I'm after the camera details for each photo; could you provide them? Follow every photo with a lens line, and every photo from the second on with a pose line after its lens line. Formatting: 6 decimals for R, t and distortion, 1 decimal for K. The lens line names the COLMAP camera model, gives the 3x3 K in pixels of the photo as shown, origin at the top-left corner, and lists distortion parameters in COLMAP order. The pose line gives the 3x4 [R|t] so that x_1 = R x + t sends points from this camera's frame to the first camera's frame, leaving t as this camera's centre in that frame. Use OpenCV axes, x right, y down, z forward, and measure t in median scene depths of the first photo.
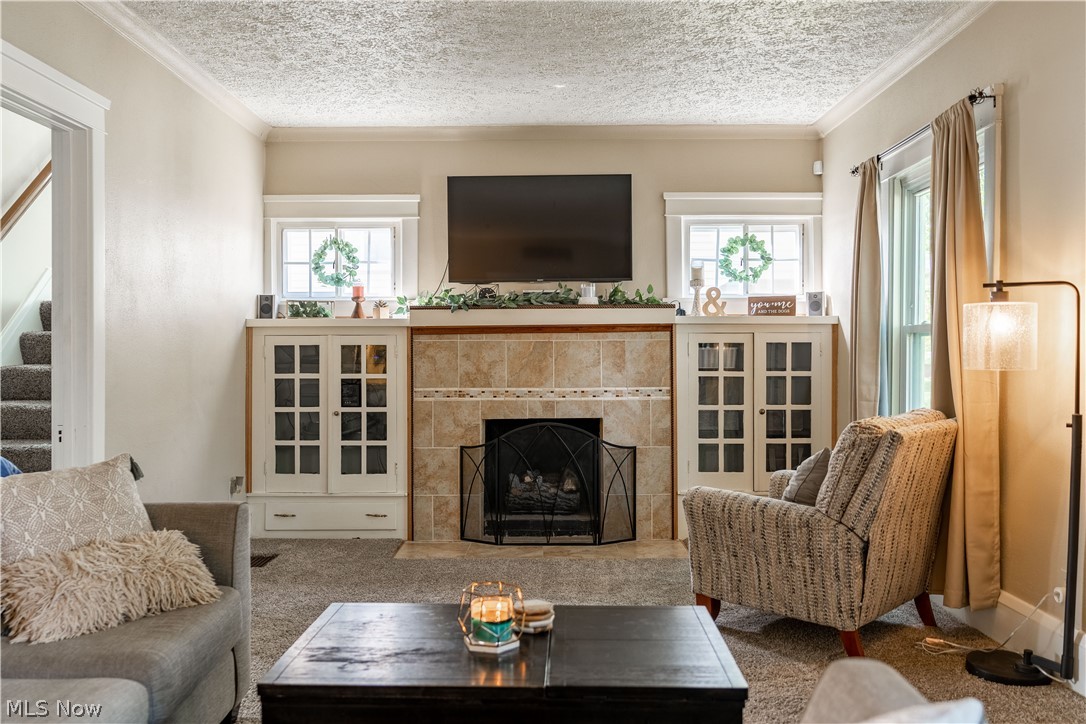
lens RADIAL K [[904.5, 0, 537.9], [0, 904.5, 359.4], [0, 0, 1]] dist [0.005533, -0.007872]
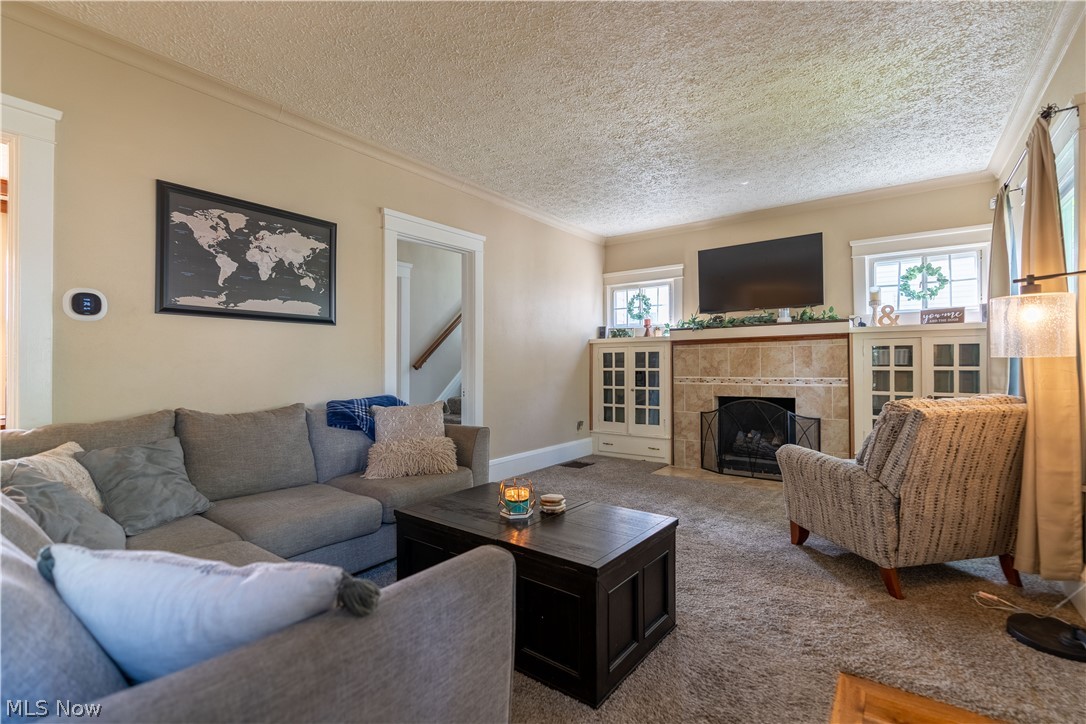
lens RADIAL K [[491.1, 0, 544.0], [0, 491.1, 360.9], [0, 0, 1]] dist [-0.010694, 0.003721]
pose [[0.810017, -0.007178, -0.586363, 0.210275], [0.001290, 0.999944, -0.010459, 0.011620], [0.586405, 0.007716, 0.809981, 0.101685]]
